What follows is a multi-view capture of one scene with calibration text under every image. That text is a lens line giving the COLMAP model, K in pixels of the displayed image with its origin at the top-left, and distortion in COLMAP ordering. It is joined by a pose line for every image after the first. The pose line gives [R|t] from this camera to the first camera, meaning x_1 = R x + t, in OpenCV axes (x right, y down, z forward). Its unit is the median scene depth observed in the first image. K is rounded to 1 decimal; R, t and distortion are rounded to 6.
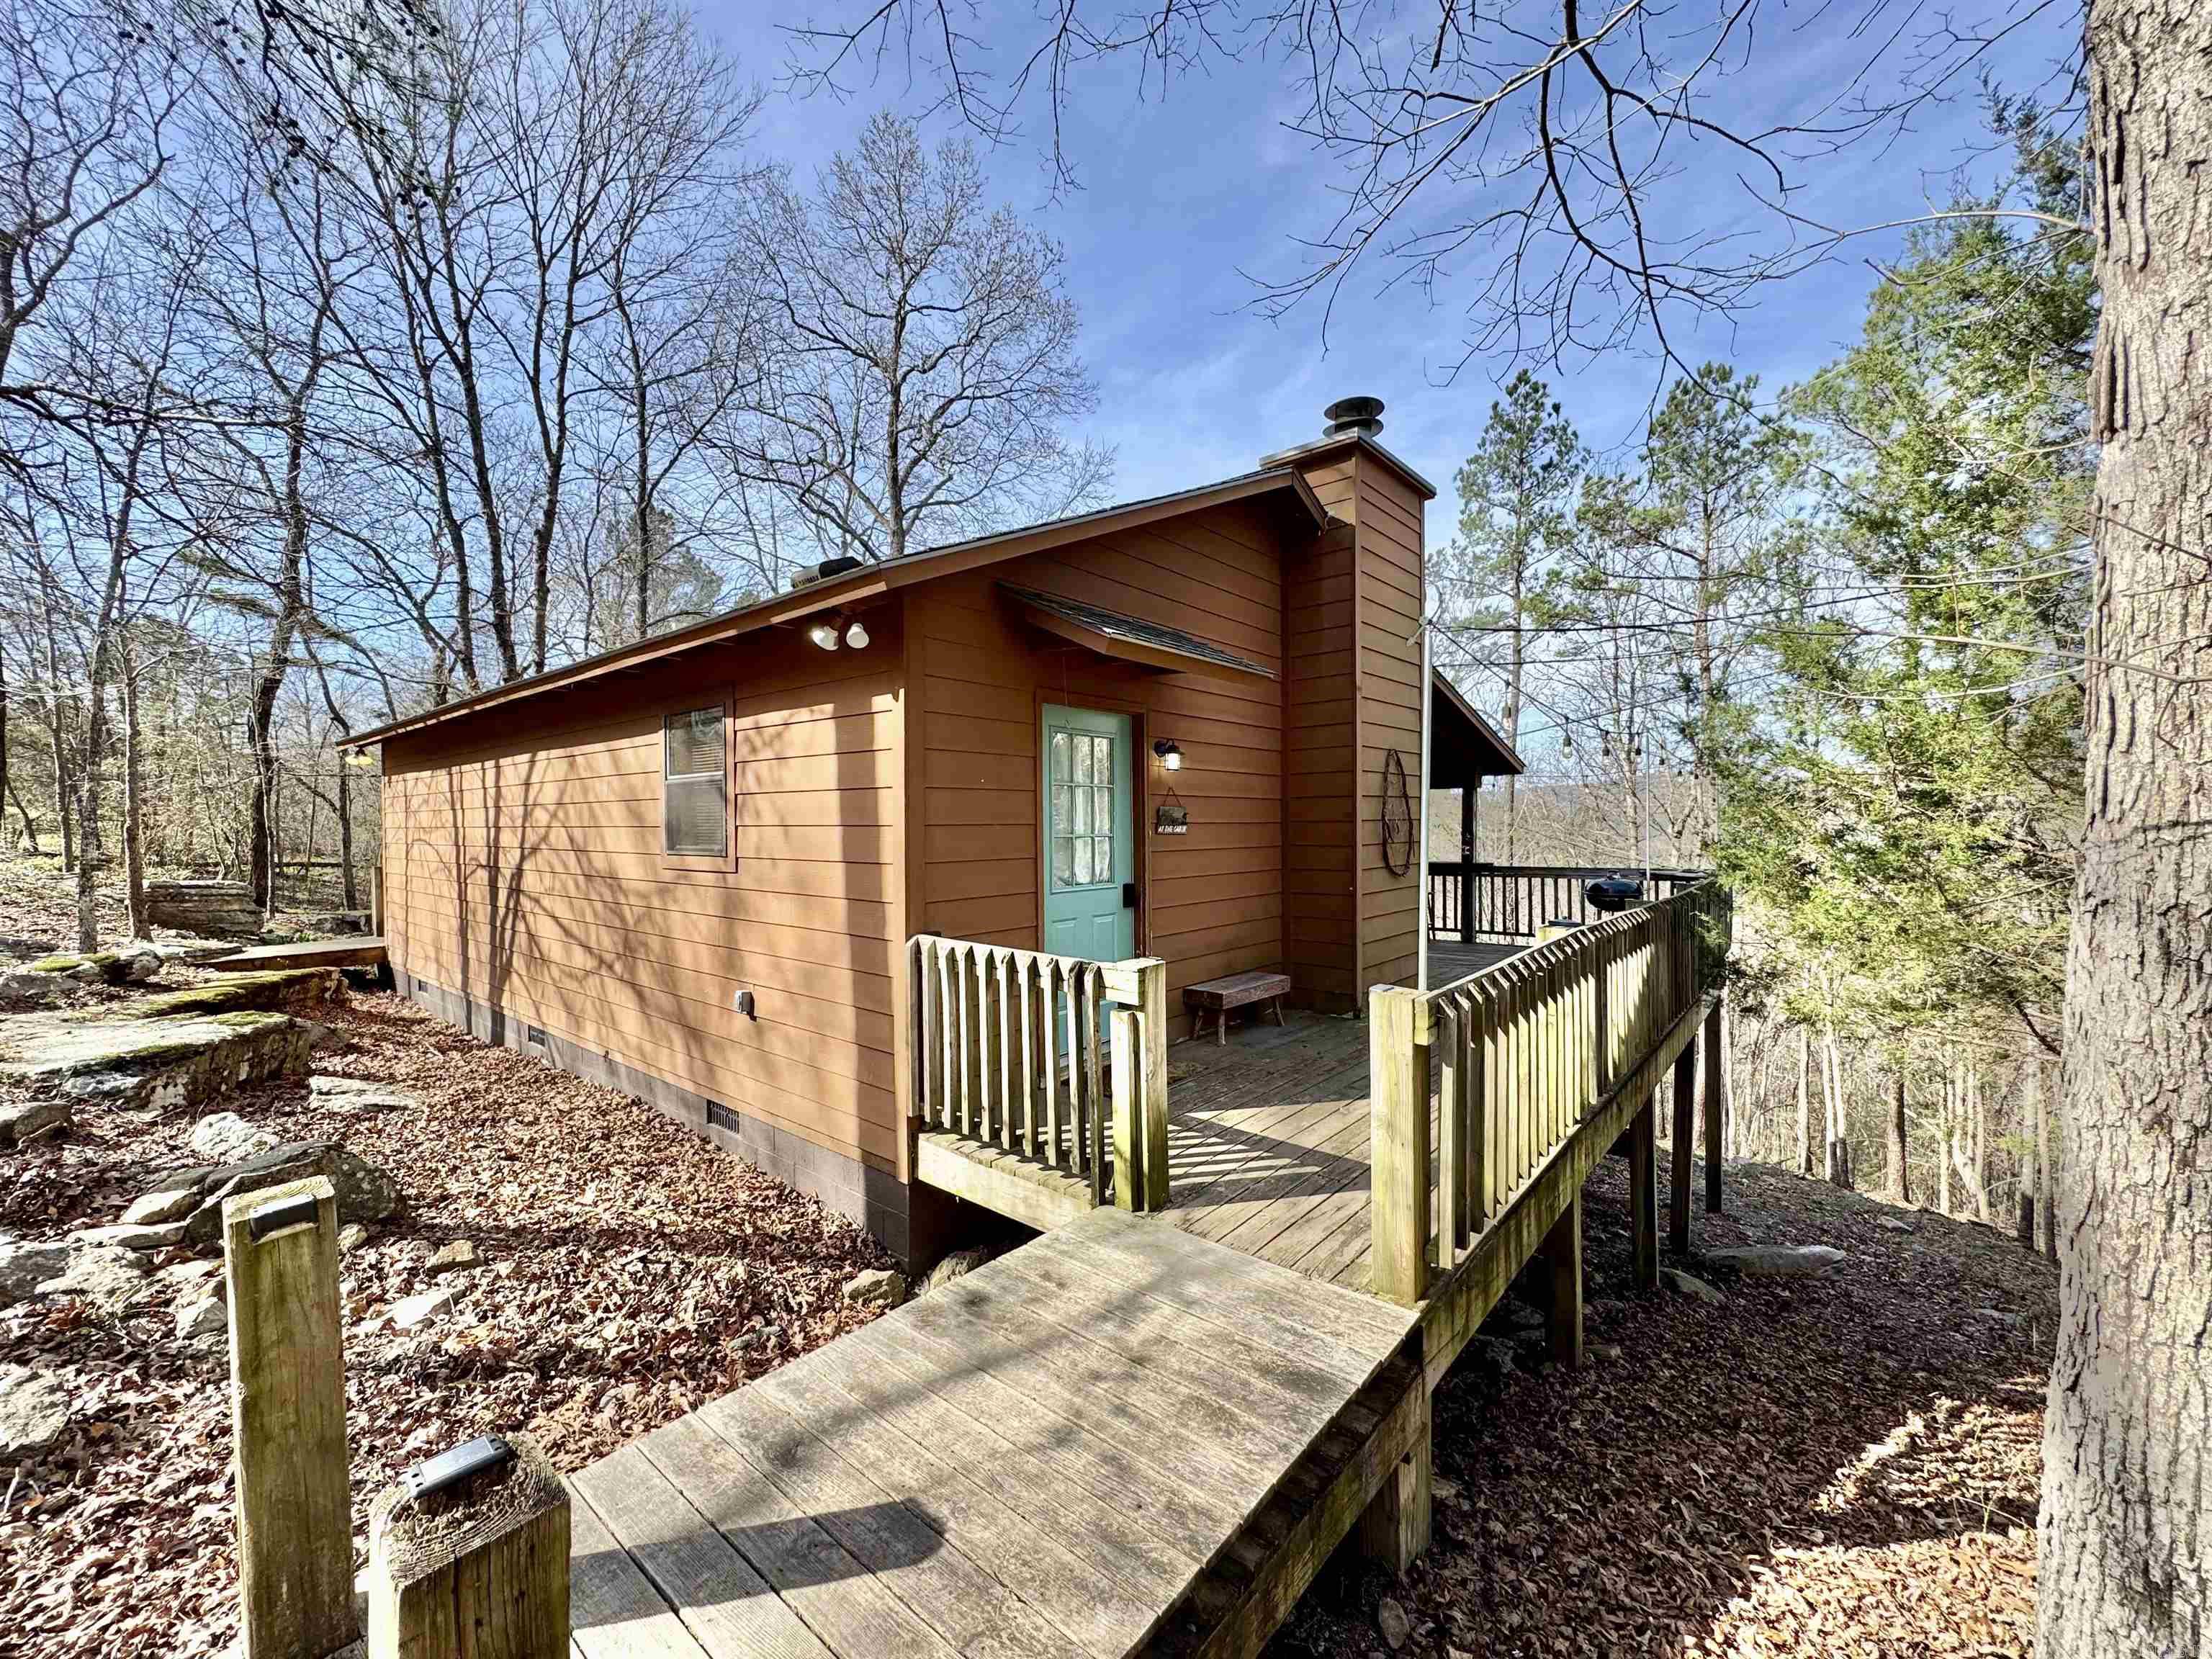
lens RADIAL K [[886.8, 0, 1094.9], [0, 886.8, 824.9], [0, 0, 1]] dist [-0.004571, 0.000170]
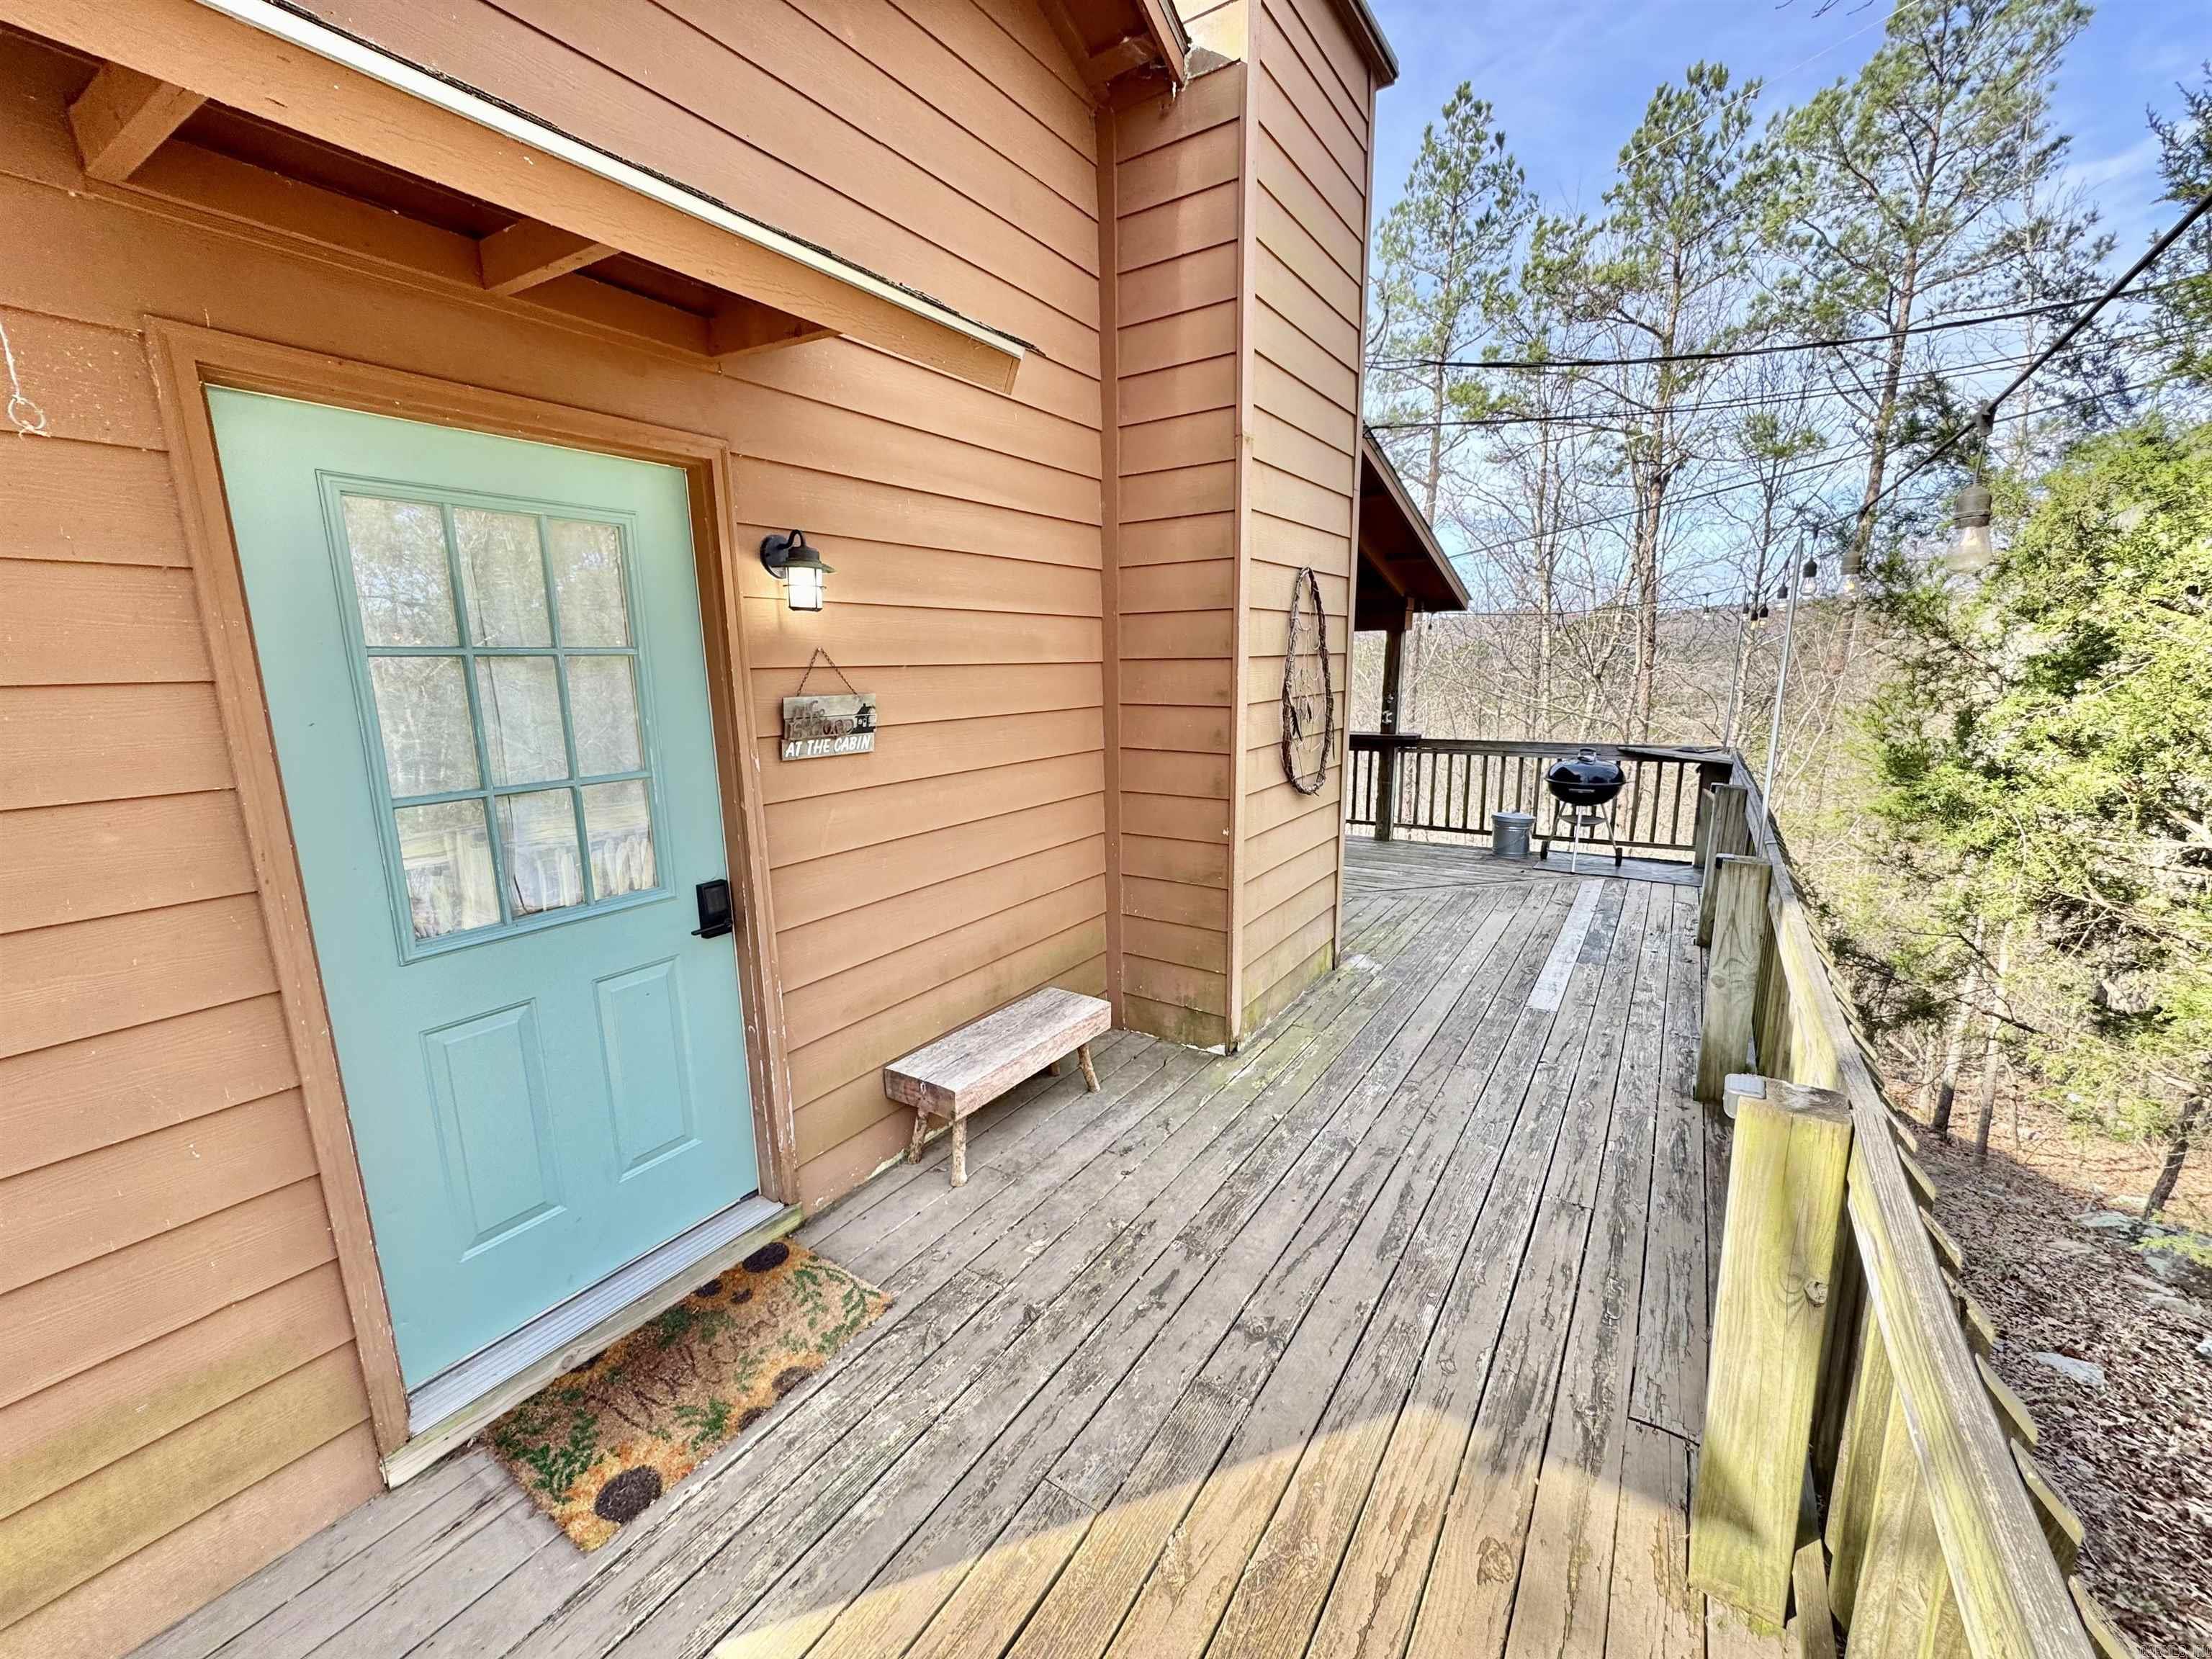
lens RADIAL K [[886.8, 0, 1102.7], [0, 886.8, 841.6], [0, 0, 1]] dist [-0.004571, 0.000170]
pose [[0.991810, -0.033249, 0.123321, 0.056629], [0.007837, 0.979547, 0.201065, -0.012437], [-0.127484, -0.198452, 0.971784, 0.184403]]
